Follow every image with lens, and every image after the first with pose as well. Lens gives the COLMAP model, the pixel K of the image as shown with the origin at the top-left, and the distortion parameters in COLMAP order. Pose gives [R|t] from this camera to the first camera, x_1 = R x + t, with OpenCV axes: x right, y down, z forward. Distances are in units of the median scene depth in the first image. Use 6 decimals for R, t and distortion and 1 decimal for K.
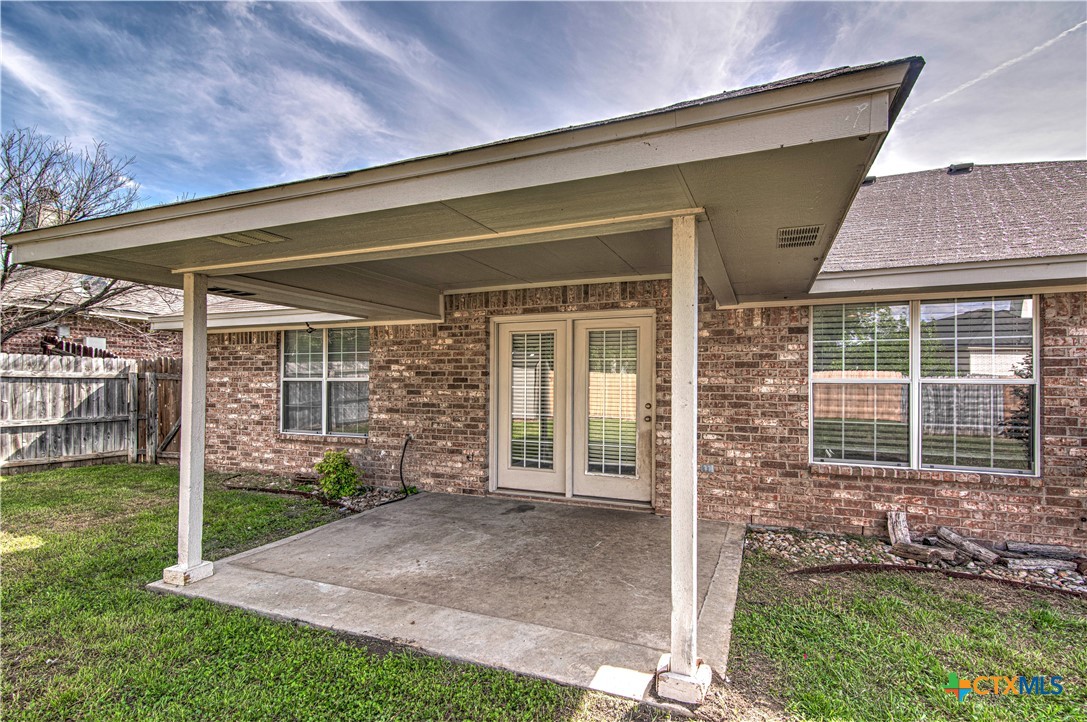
lens RADIAL K [[472.0, 0, 588.8], [0, 472.0, 373.7], [0, 0, 1]] dist [0.002678, -0.000427]
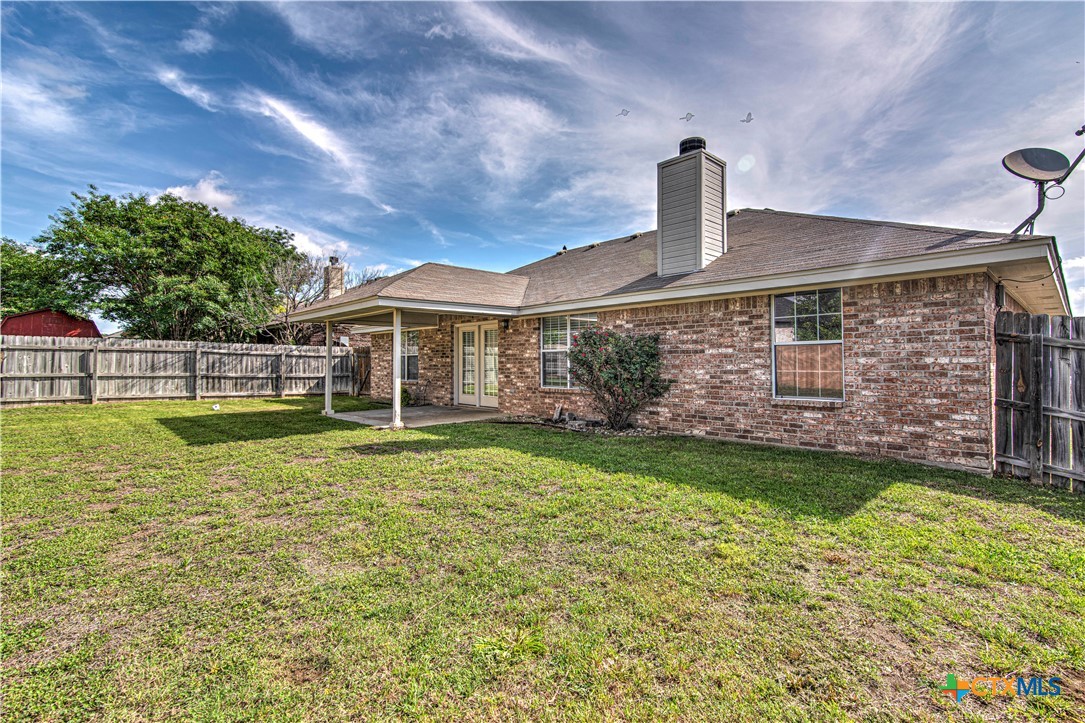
lens RADIAL K [[485.4, 0, 538.0], [0, 485.4, 354.6], [0, 0, 1]] dist [0.011083, -0.000651]
pose [[0.891412, -0.013259, -0.453000, 1.145023], [0.013841, 0.999902, -0.002031, 0.027507], [0.452983, -0.004459, 0.891508, -0.814694]]
